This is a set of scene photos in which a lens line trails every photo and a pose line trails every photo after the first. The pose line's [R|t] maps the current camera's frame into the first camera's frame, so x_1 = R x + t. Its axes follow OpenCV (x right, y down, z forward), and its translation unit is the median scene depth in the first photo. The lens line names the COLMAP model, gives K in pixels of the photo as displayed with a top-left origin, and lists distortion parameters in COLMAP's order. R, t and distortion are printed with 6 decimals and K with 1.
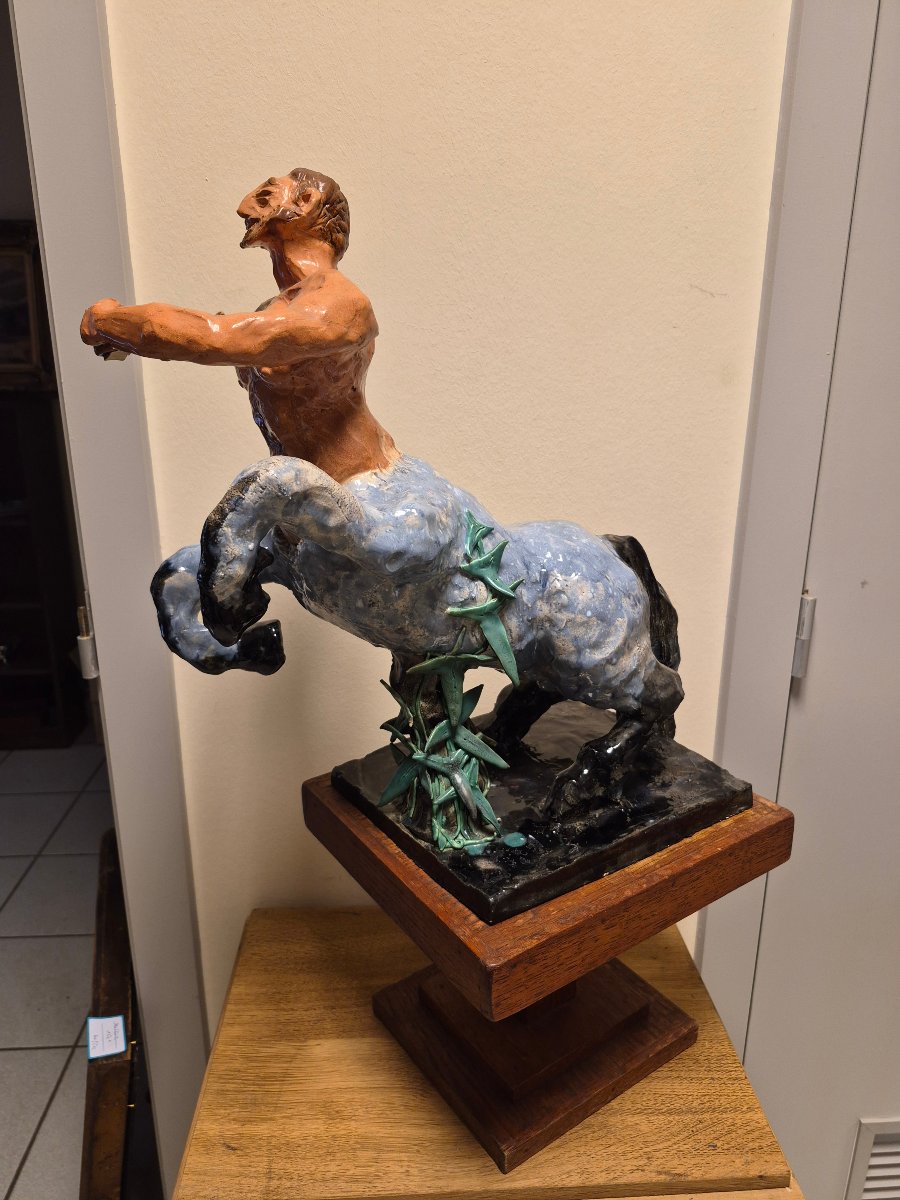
lens RADIAL K [[850.7, 0, 447.0], [0, 850.7, 595.3], [0, 0, 1]] dist [0.049842, -0.081112]
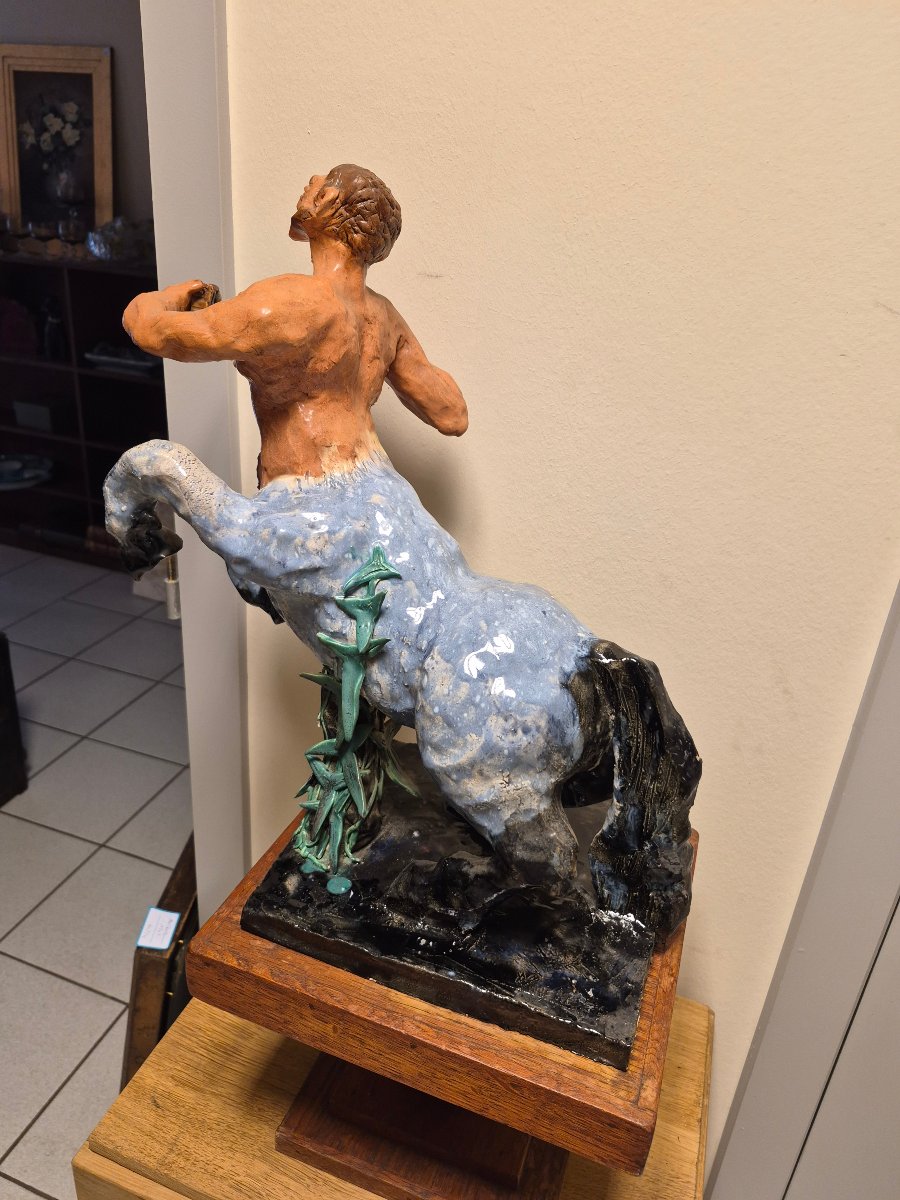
lens RADIAL K [[850.7, 0, 427.1], [0, 850.7, 583.3], [0, 0, 1]] dist [0.058153, -0.101772]
pose [[0.916243, 0.215705, -0.337594, 0.227627], [-0.176881, 0.973904, 0.142213, -0.158957], [0.359460, -0.070588, 0.930487, 0.150914]]
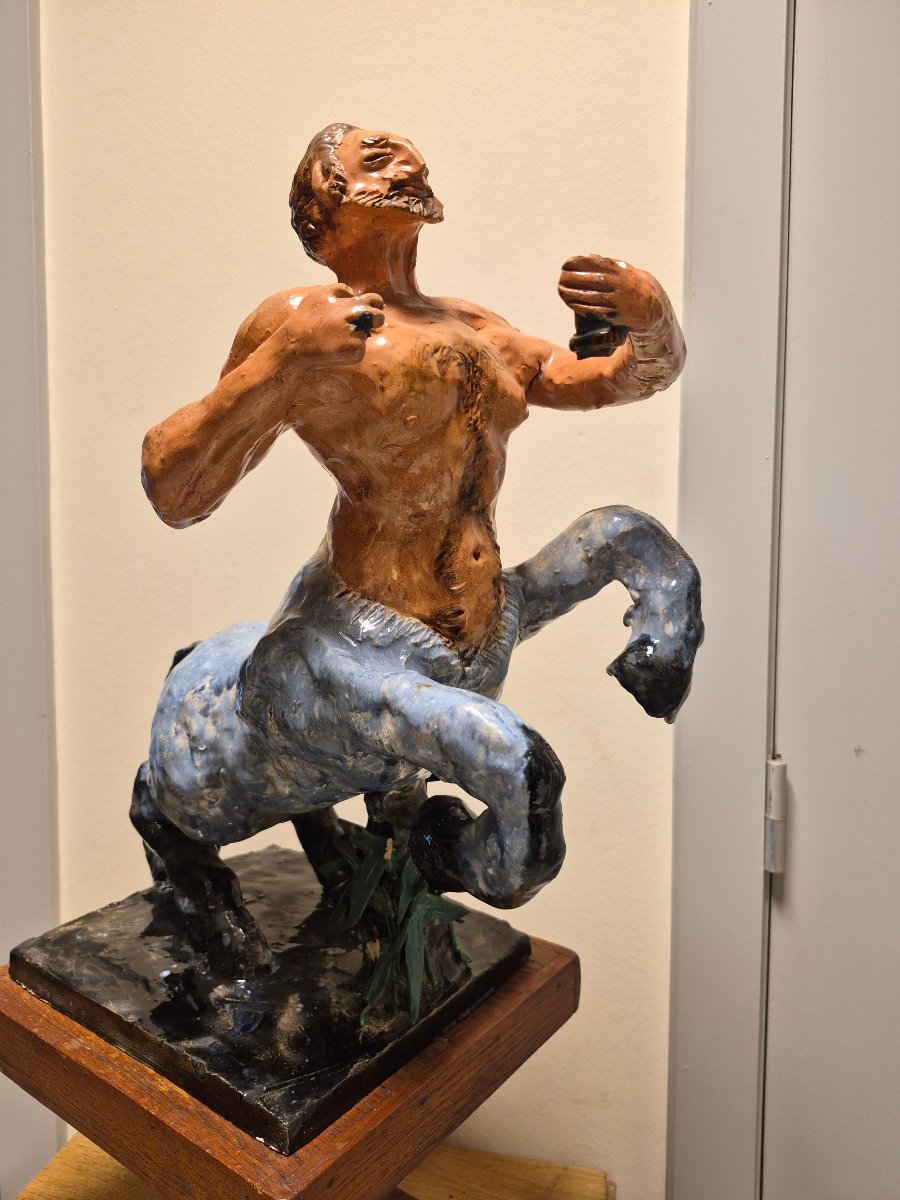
lens RADIAL K [[850.7, 0, 447.0], [0, 850.7, 595.3], [0, 0, 1]] dist [0.049842, -0.081112]
pose [[0.967055, 0.018930, -0.253861, 0.357634], [-0.078088, 0.971214, -0.225045, 0.057480], [0.242294, 0.237454, 0.940696, 0.178011]]
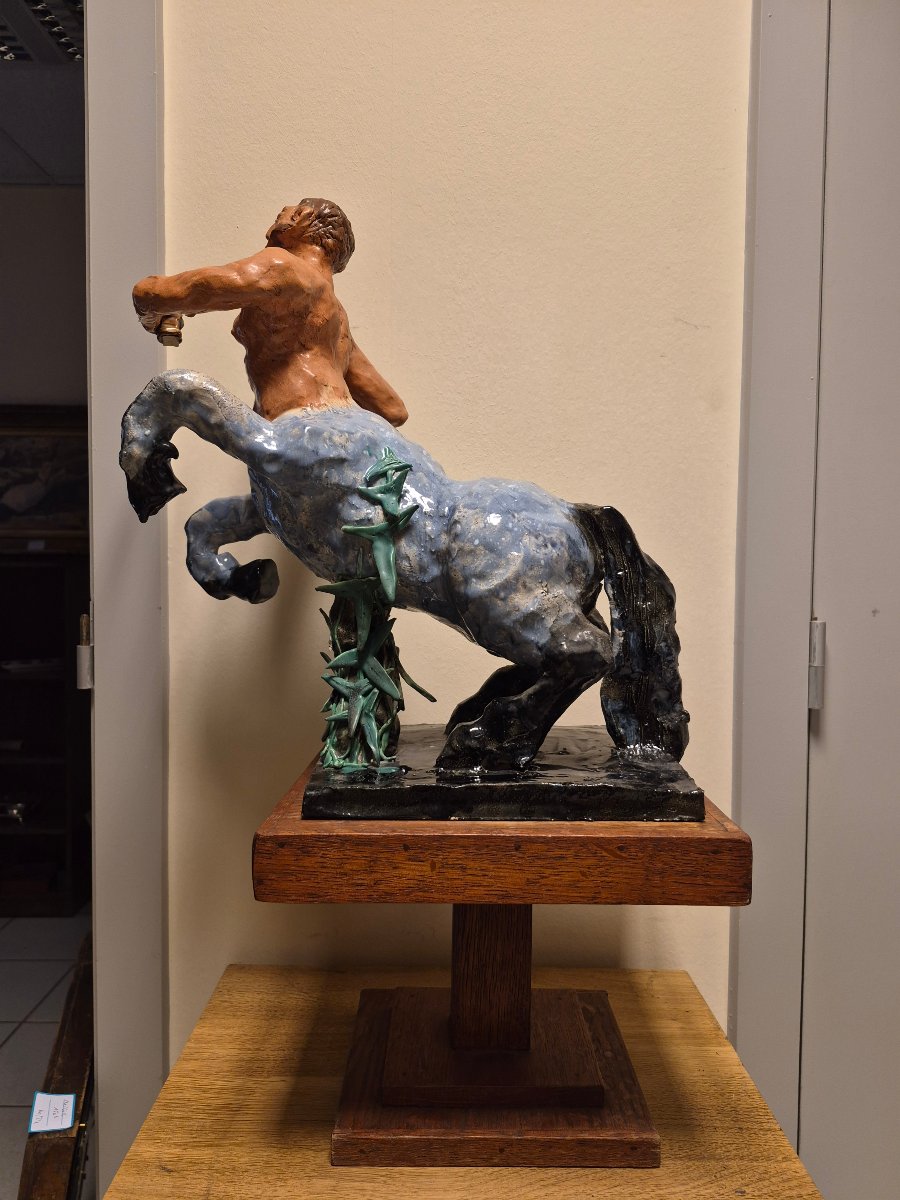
lens RADIAL K [[849.6, 0, 442.0], [0, 849.6, 601.5], [0, 0, 1]] dist [0.046810, -0.062222]
pose [[0.998649, 0.010360, -0.050911, 0.049318], [-0.022928, 0.967212, -0.252934, 0.256297], [0.046621, 0.253760, 0.966143, 0.037982]]
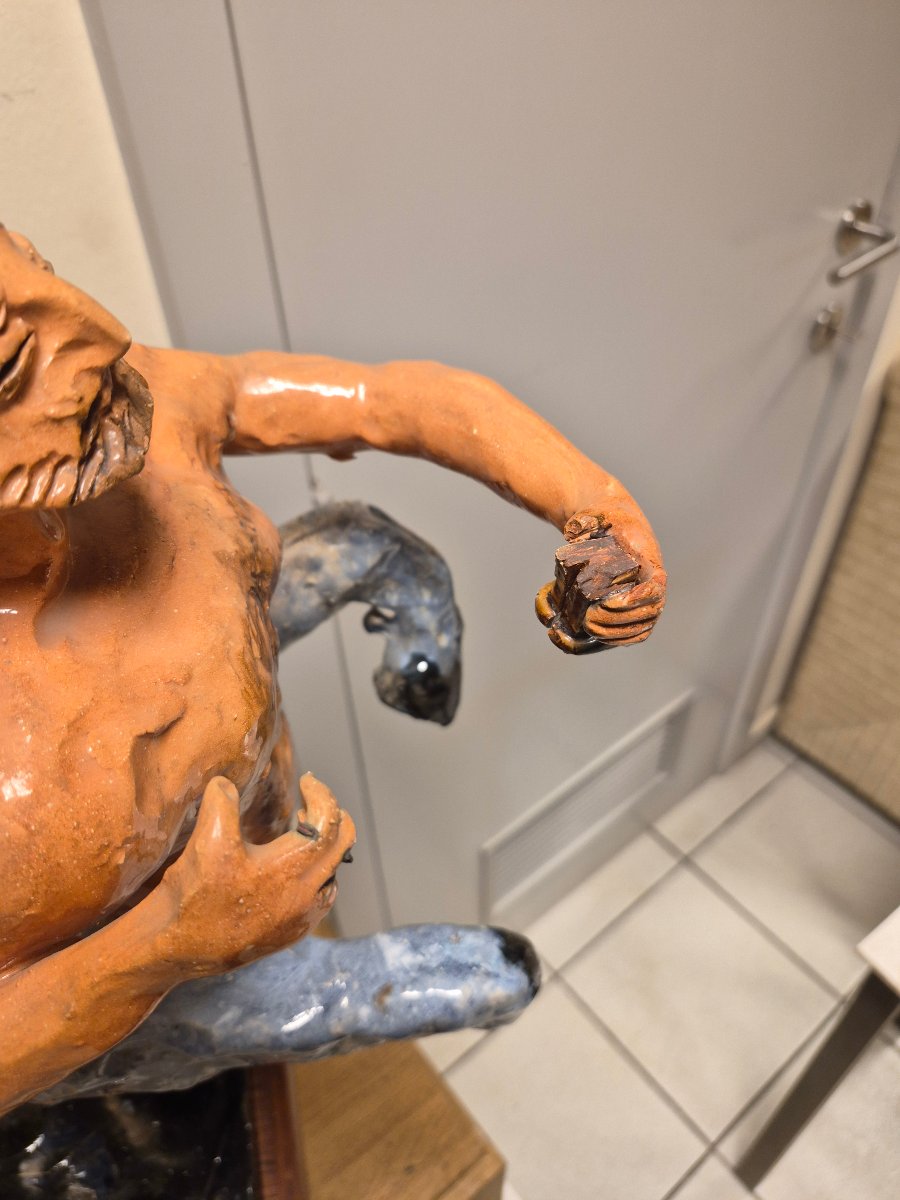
lens RADIAL K [[879.1, 0, 450.0], [0, 879.1, 600.0], [0, 0, 1]] dist [0.004548, 0.000040]
pose [[0.814233, -0.423359, 0.397231, 0.187461], [0.200546, 0.847242, 0.491896, -0.290998], [-0.544799, -0.320855, 0.774756, 0.350491]]
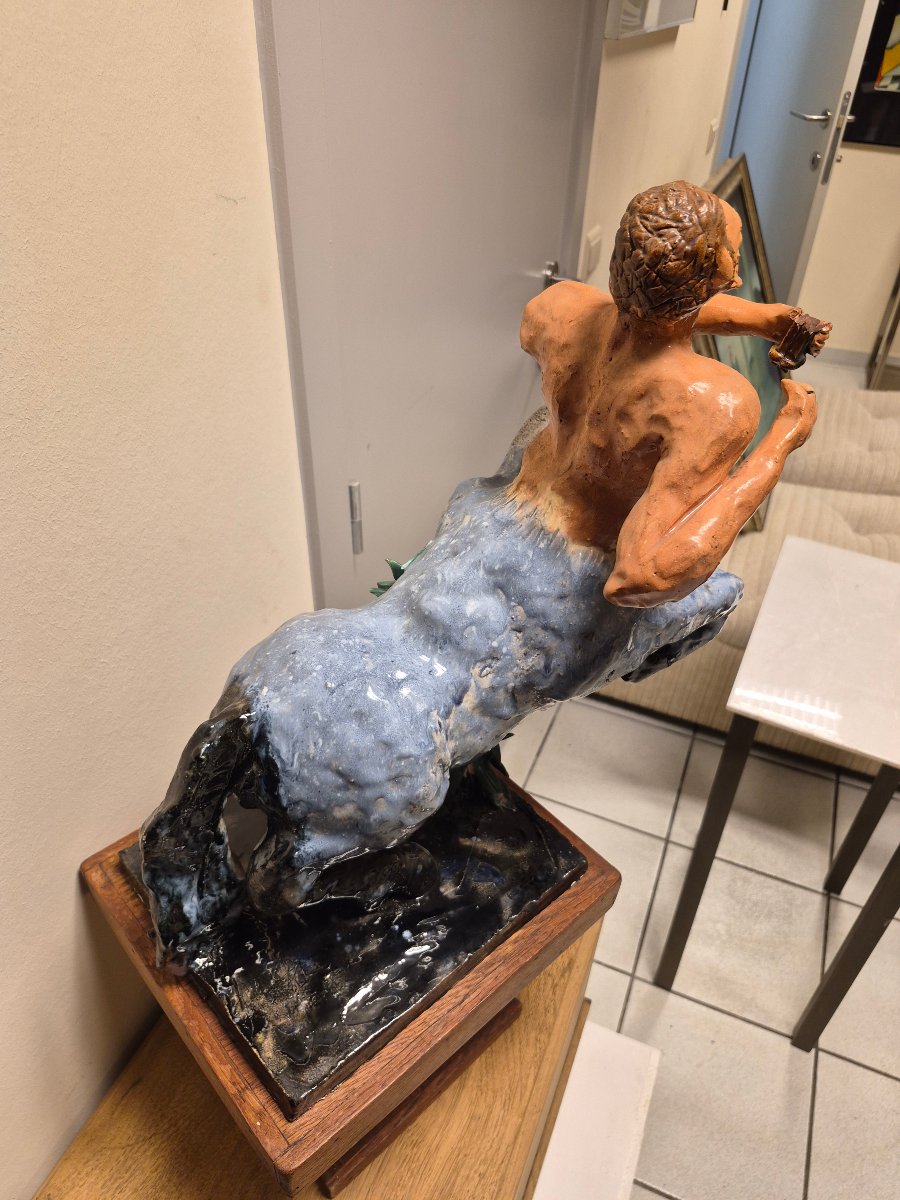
lens RADIAL K [[850.7, 0, 447.0], [0, 850.7, 595.3], [0, 0, 1]] dist [0.049842, -0.081112]
pose [[0.439895, -0.540107, 0.717479, -0.354695], [0.242984, 0.840714, 0.483900, -0.374960], [-0.864552, -0.038529, 0.501064, 0.422828]]
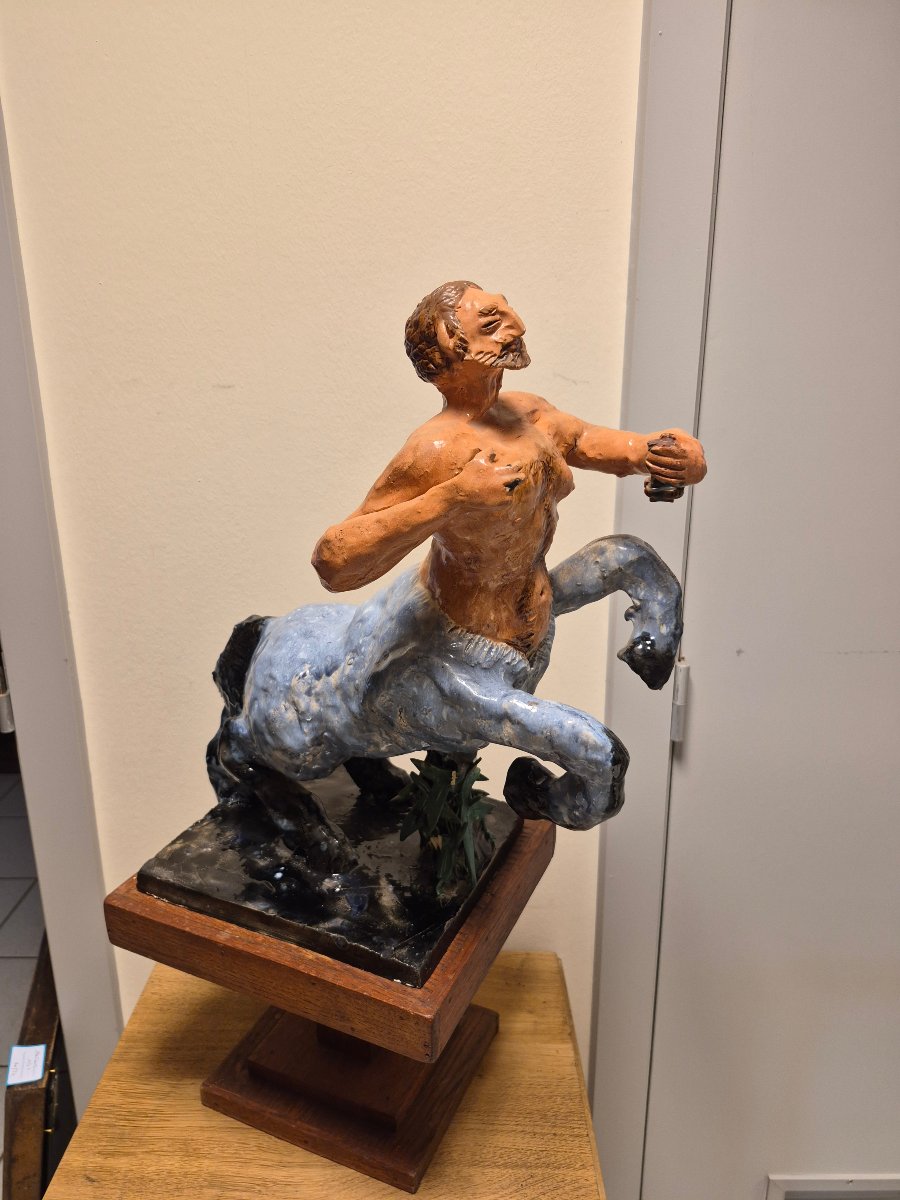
lens RADIAL K [[843.3, 0, 444.8], [0, 843.3, 599.2], [0, 0, 1]] dist [0.067221, -0.081394]
pose [[0.998421, 0.009491, -0.055370, 0.206559], [-0.010476, 0.999792, -0.017521, -0.060607], [0.055193, 0.018073, 0.998312, -0.053140]]
